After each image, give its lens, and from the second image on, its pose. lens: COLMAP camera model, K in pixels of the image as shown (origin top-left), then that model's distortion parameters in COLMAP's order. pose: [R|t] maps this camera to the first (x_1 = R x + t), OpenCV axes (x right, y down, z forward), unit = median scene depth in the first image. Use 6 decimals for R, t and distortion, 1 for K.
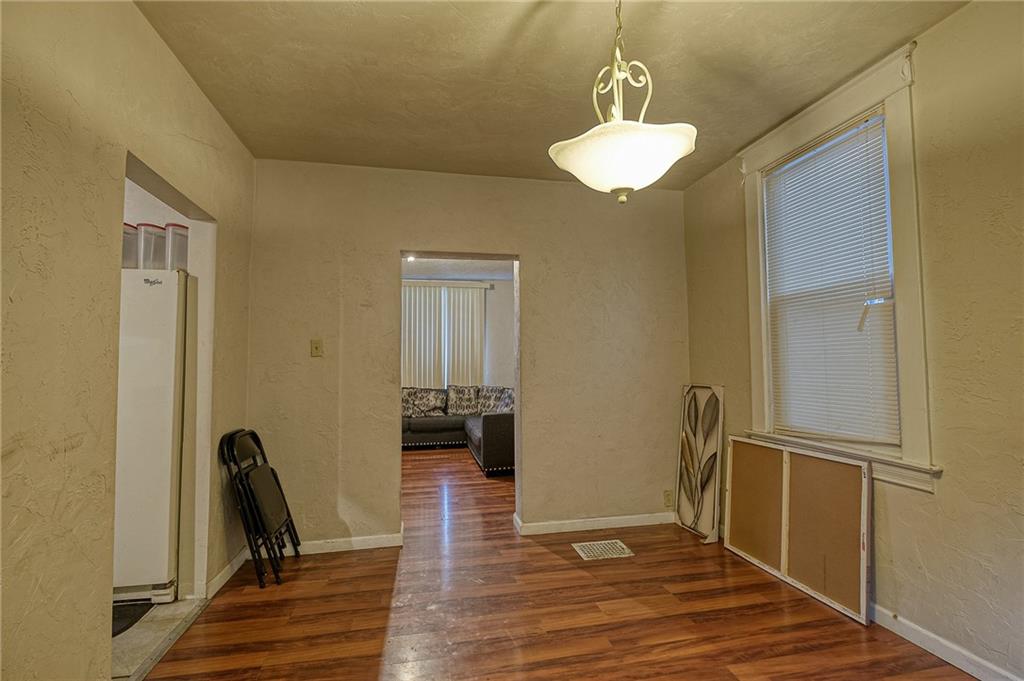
lens RADIAL K [[498.5, 0, 515.5], [0, 498.5, 339.1], [0, 0, 1]] dist [-0.000927, -0.000059]
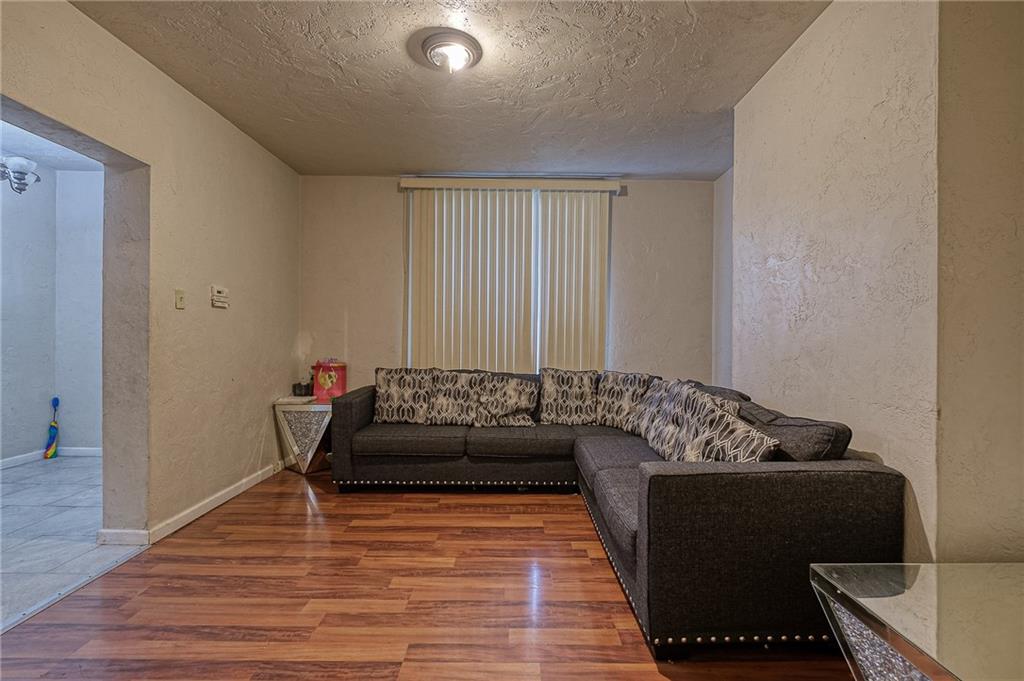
lens RADIAL K [[469.2, 0, 511.2], [0, 469.2, 339.4], [0, 0, 1]] dist [0.000692, -0.000002]
pose [[0.980571, 0.016529, -0.195469, -0.069557], [-0.007120, 0.998786, 0.048742, 0.037321], [0.196037, -0.046403, 0.979498, 0.501935]]
